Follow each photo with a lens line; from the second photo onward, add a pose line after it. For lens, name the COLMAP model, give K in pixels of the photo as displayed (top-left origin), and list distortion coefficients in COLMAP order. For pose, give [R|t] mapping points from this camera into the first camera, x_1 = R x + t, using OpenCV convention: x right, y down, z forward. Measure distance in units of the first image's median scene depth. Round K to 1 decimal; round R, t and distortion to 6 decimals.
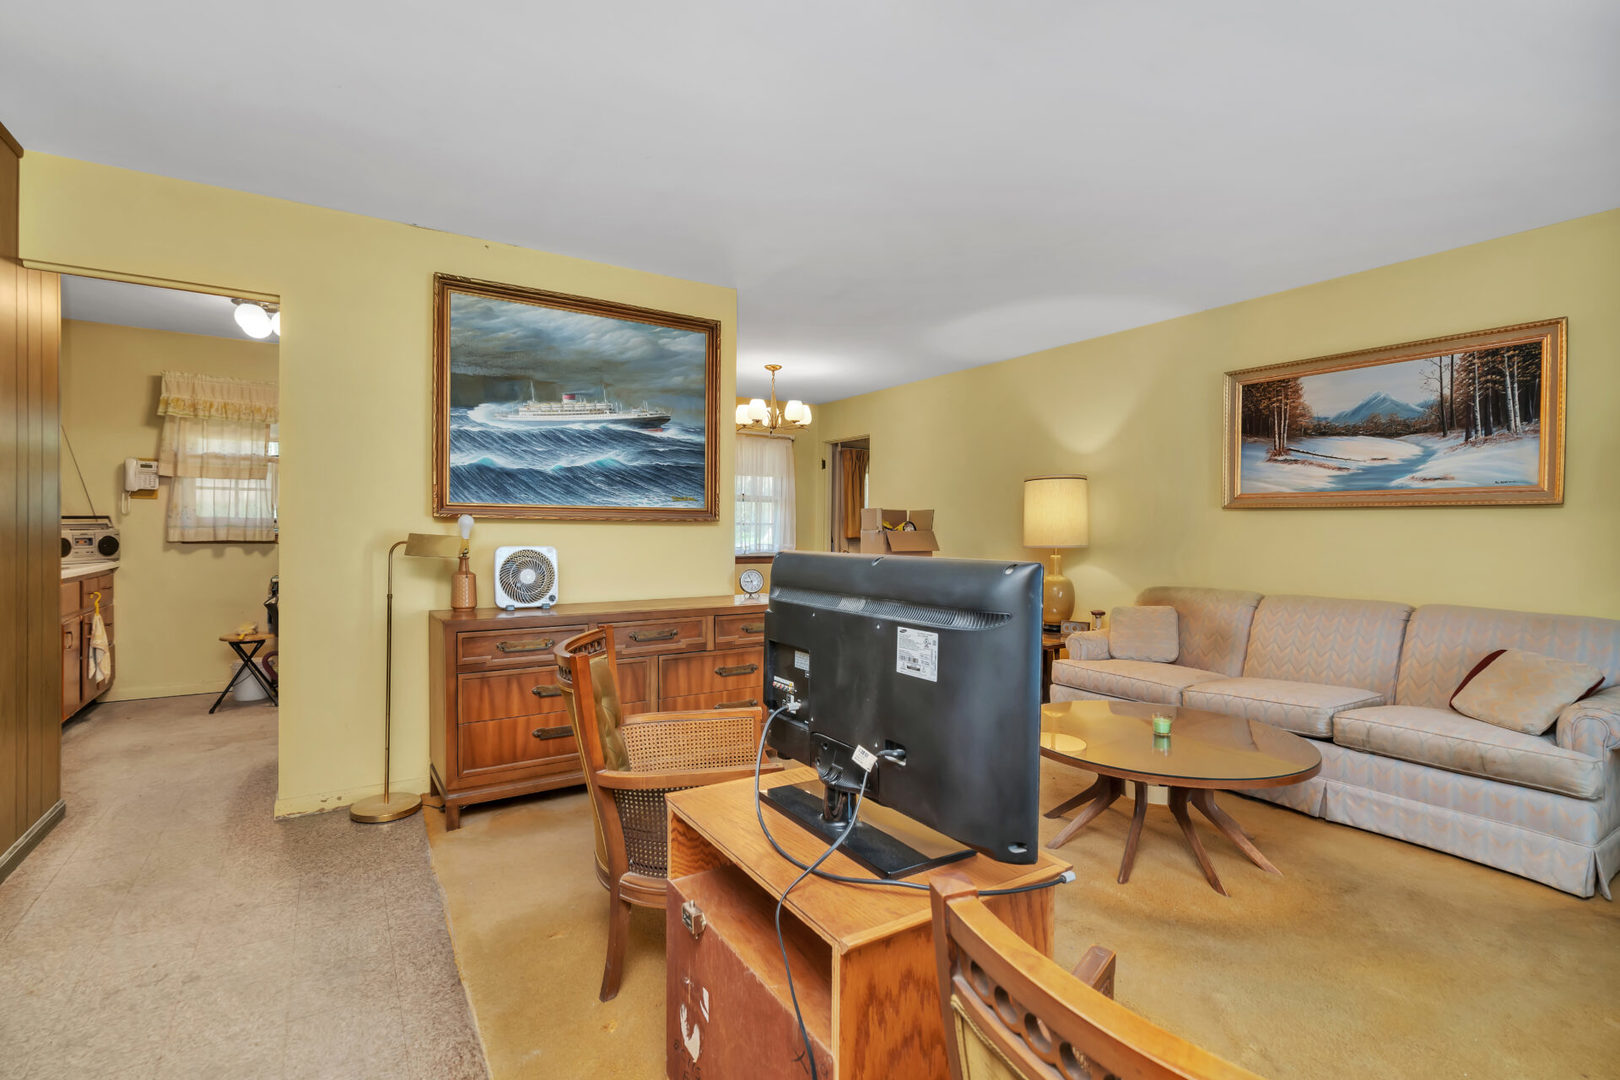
lens RADIAL K [[732.9, 0, 810.0], [0, 732.9, 540.0], [0, 0, 1]] dist [-0.002382, -0.000242]
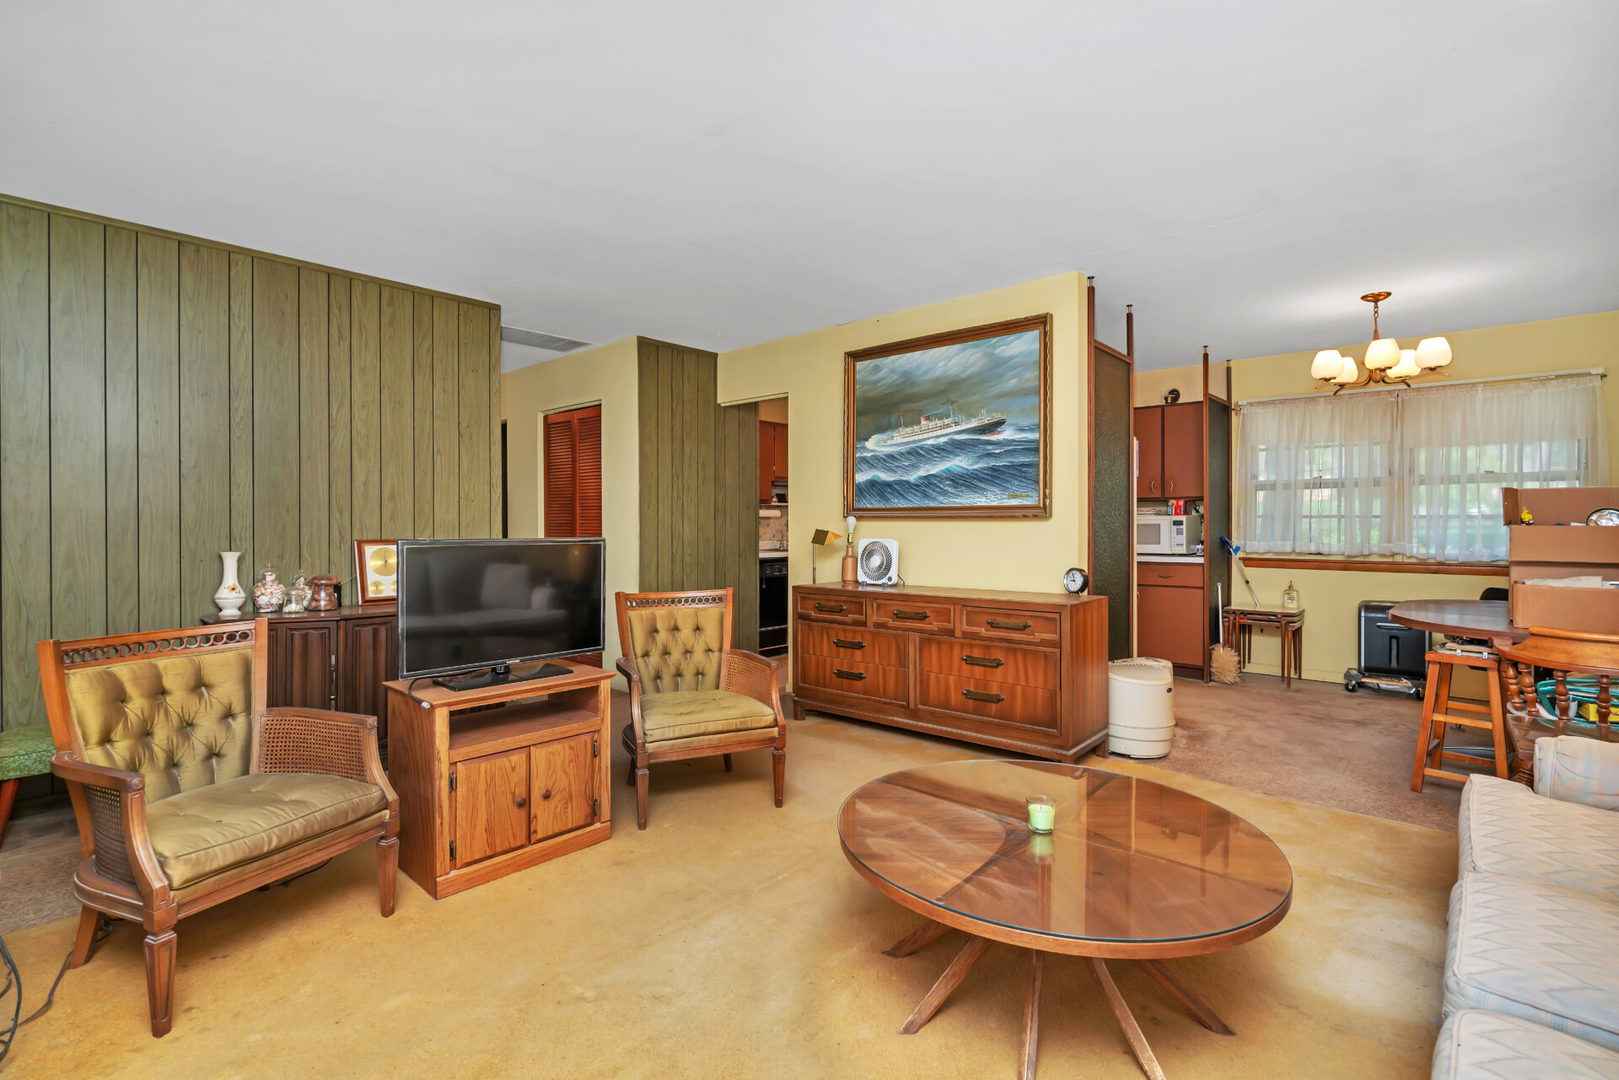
lens RADIAL K [[749.4, 0, 812.7], [0, 749.4, 529.9], [0, 0, 1]] dist [0.001647, 0.000207]
pose [[0.286637, 0.000202, -0.958039, 0.833474], [-0.011687, 0.999926, -0.003285, -0.001299], [0.957968, 0.012138, 0.286619, 0.459381]]
